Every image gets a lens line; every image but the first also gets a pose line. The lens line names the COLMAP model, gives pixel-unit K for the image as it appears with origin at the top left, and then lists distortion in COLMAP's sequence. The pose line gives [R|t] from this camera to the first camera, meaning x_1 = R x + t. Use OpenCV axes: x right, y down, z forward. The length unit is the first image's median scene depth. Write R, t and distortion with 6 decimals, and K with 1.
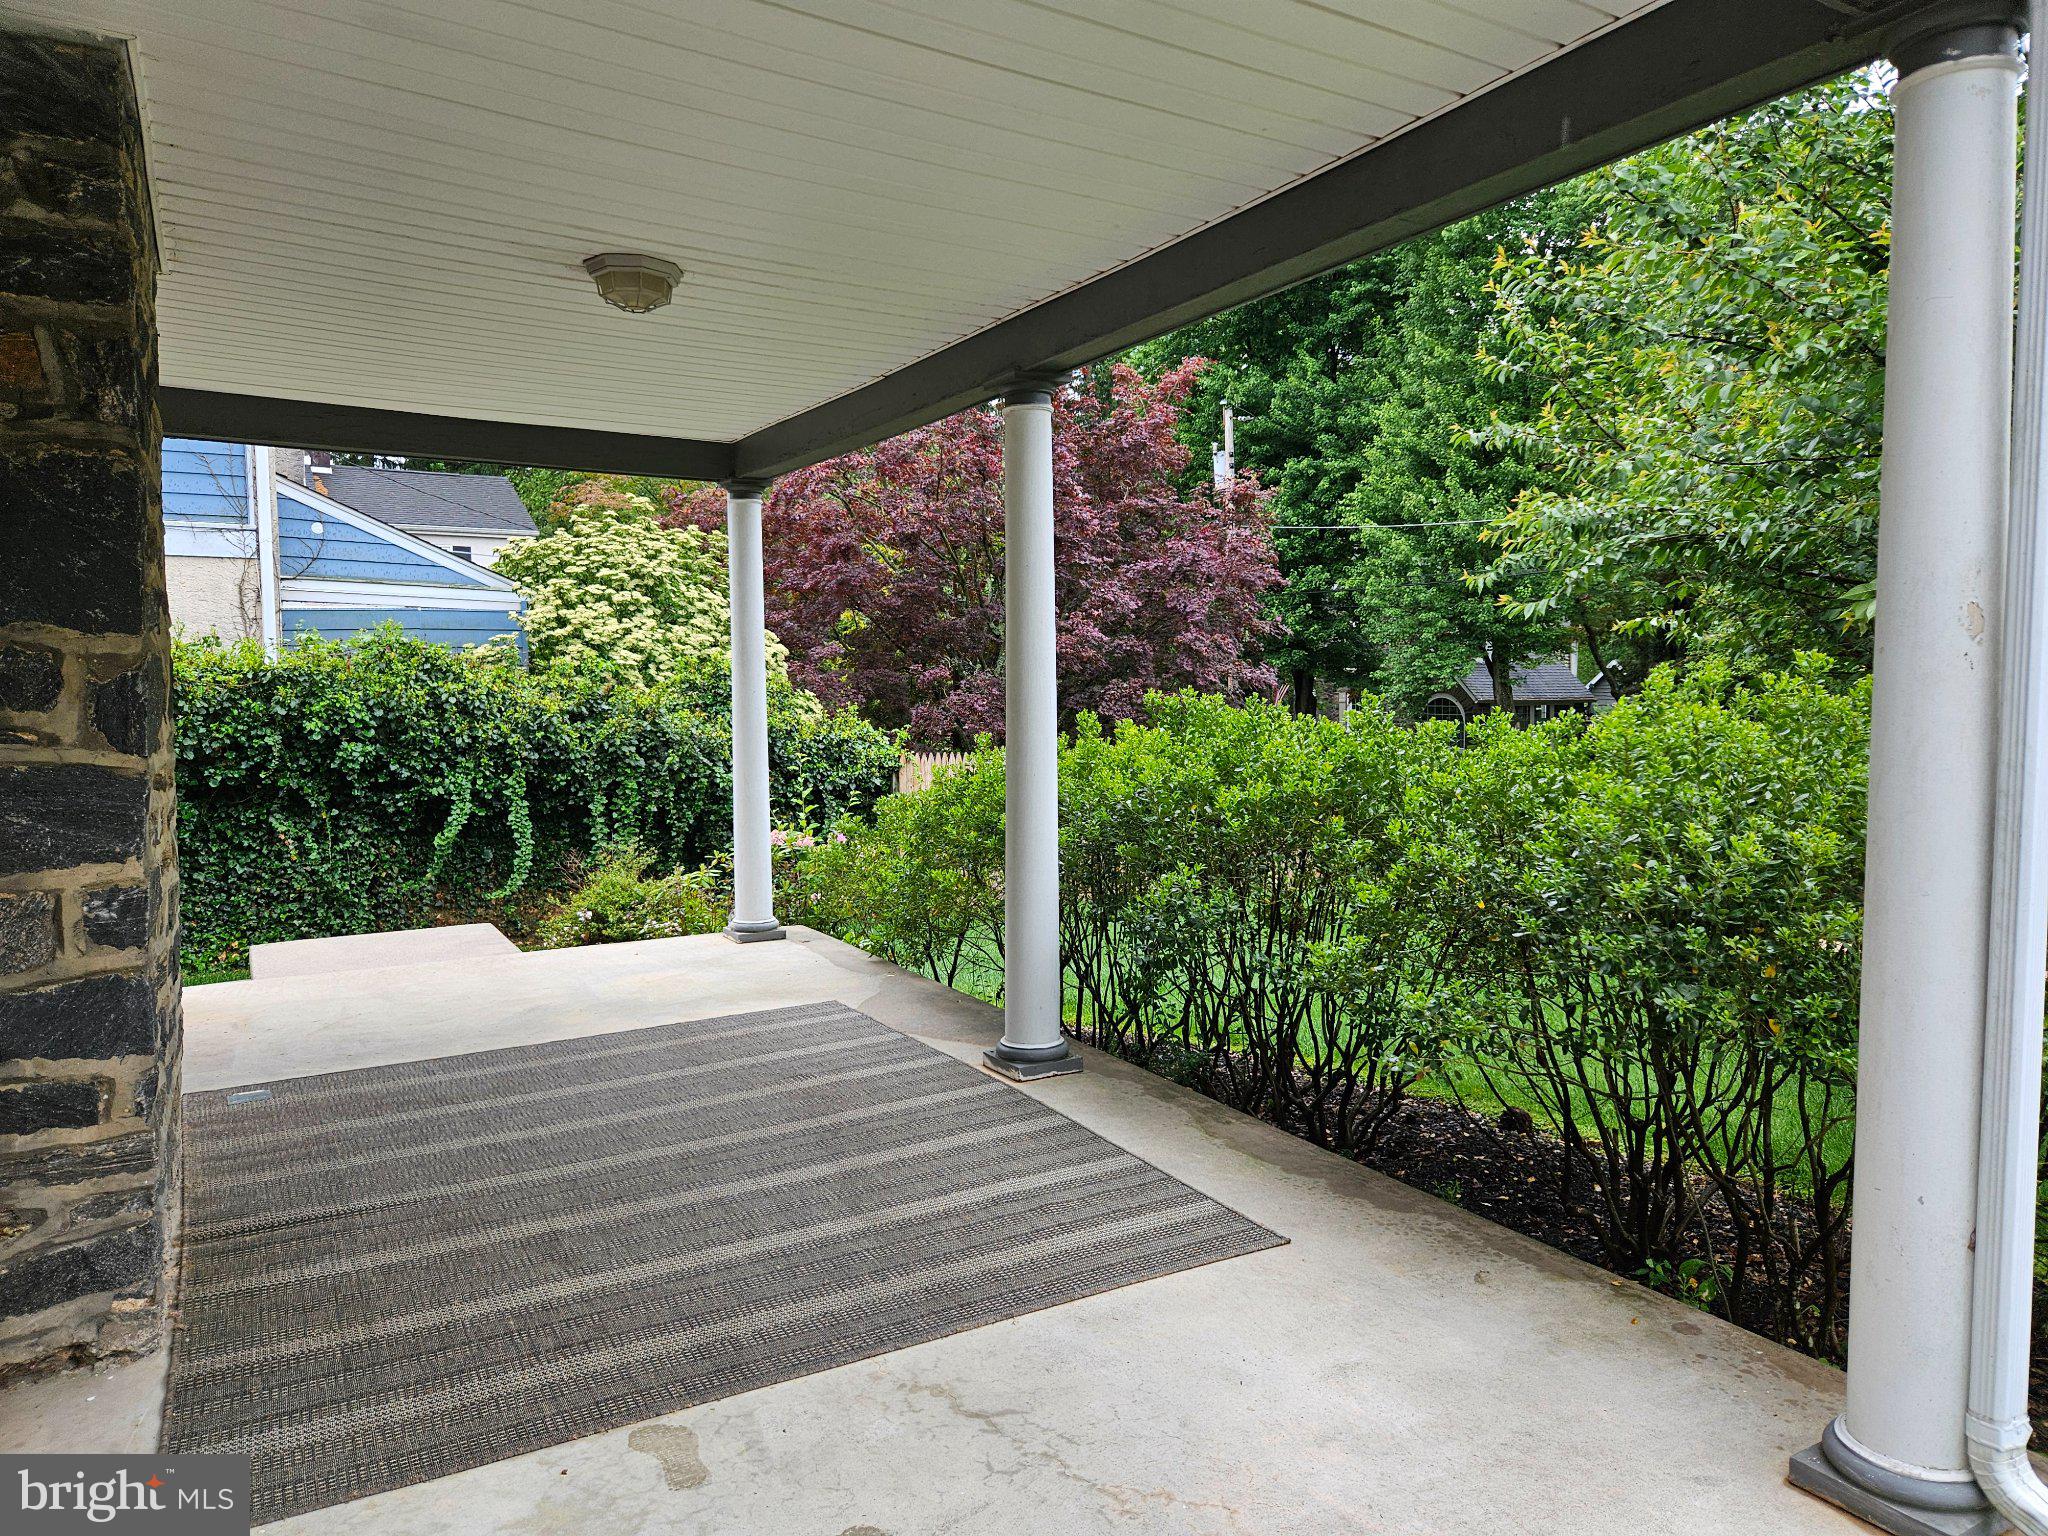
lens RADIAL K [[1362.8, 0, 1024.0], [0, 1362.8, 768.0], [0, 0, 1]] dist [0.085391, -0.072612]
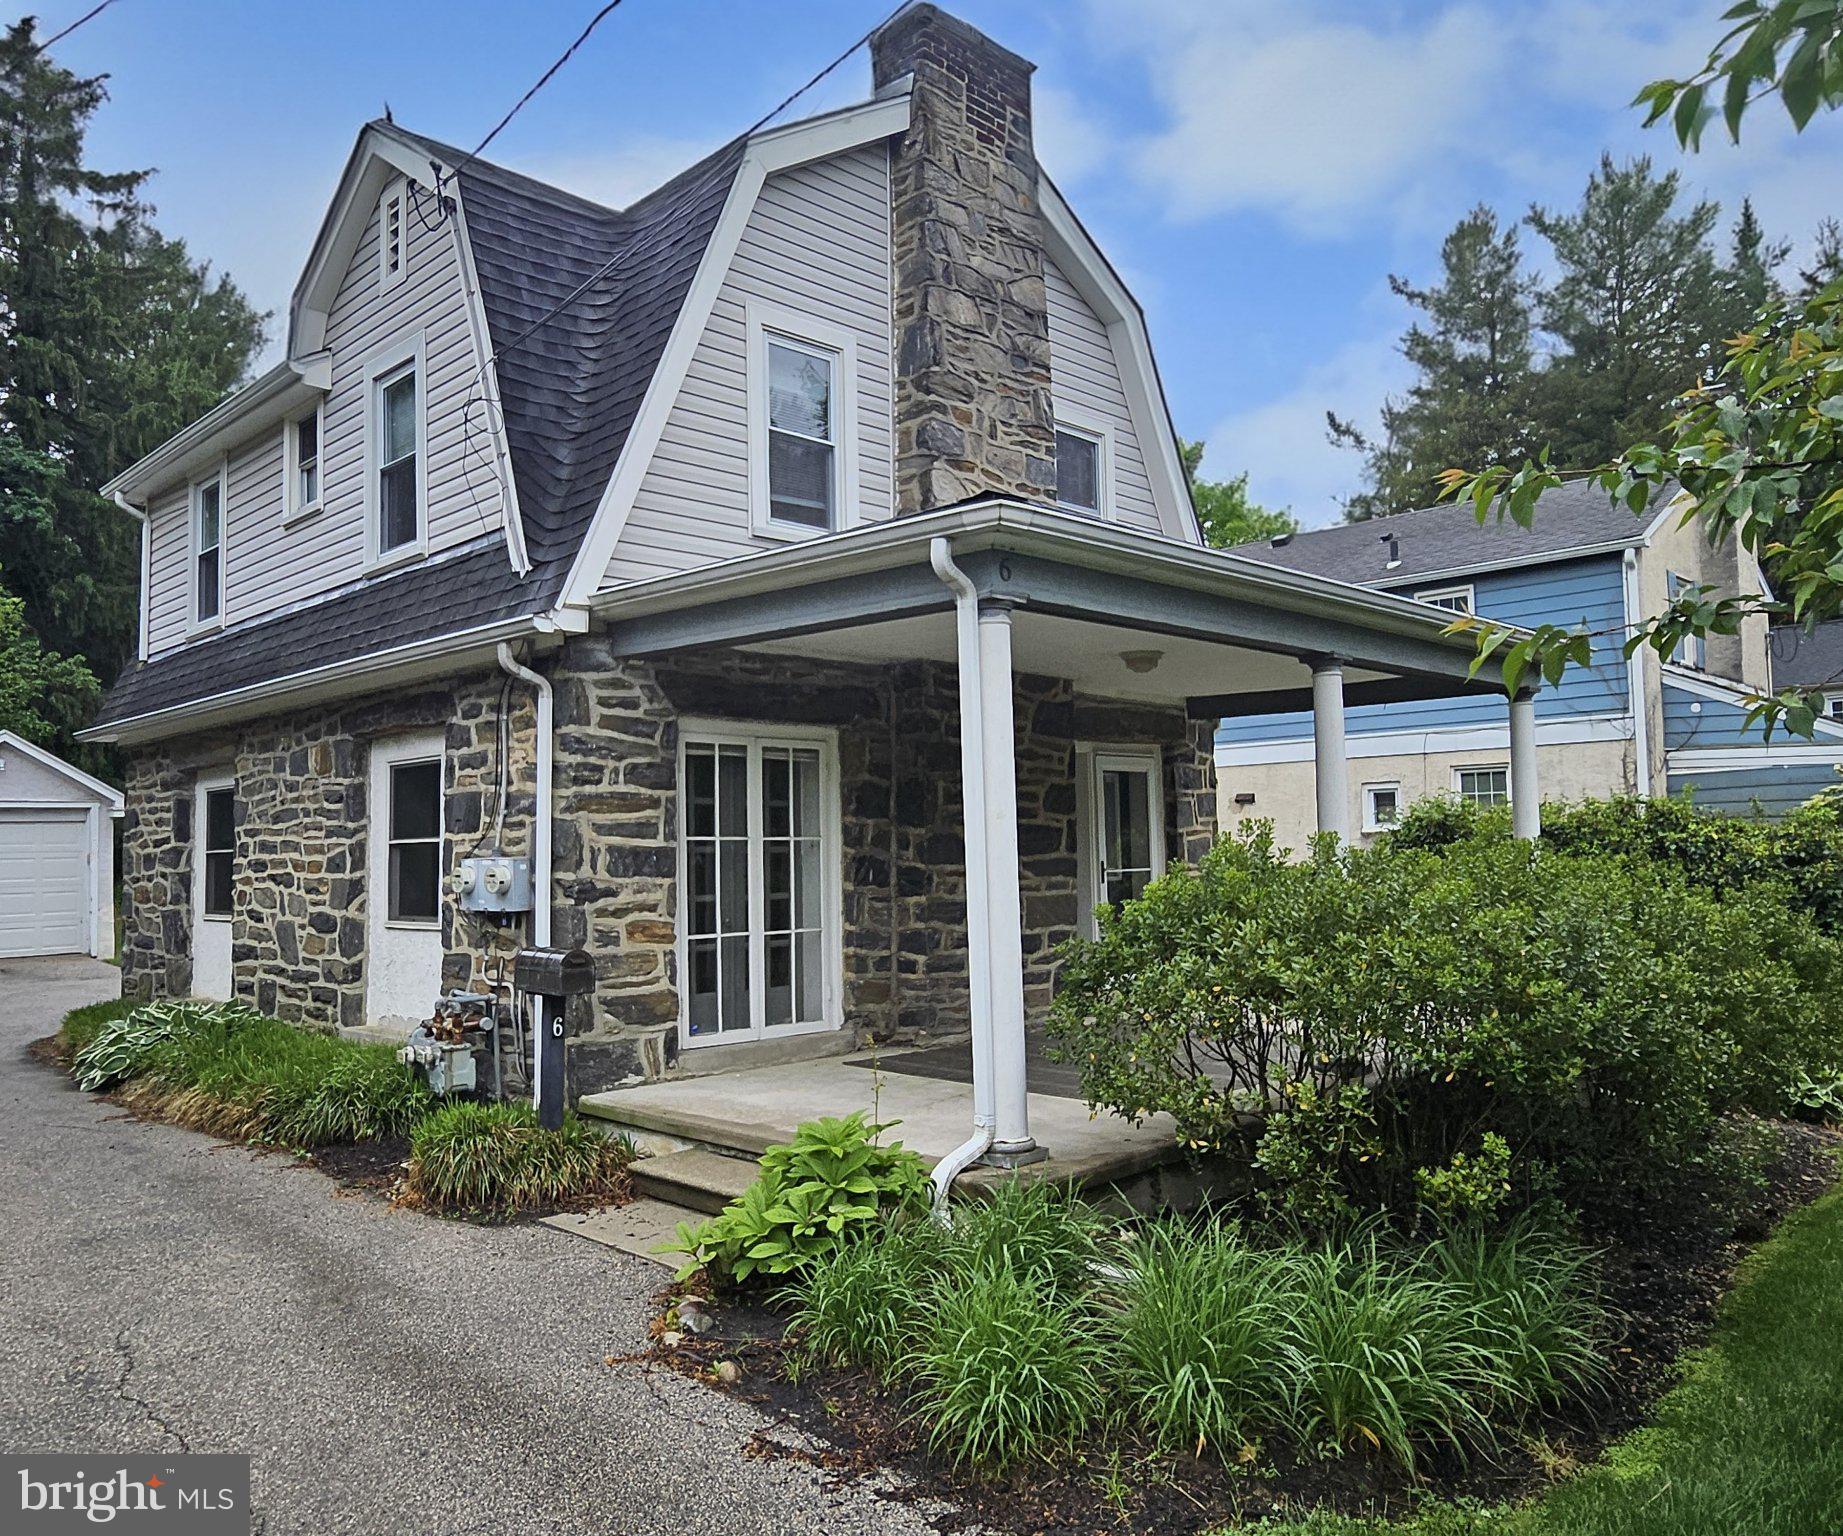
lens RADIAL K [[1399.1, 0, 921.5], [0, 1399.1, 768.0], [0, 0, 1]] dist [0.000519, 0.000663]
pose [[0.254872, -0.057411, -0.965269, 0.678238], [-0.045296, 0.996431, -0.071225, 0.000092], [0.965913, 0.061876, 0.251362, 0.035466]]
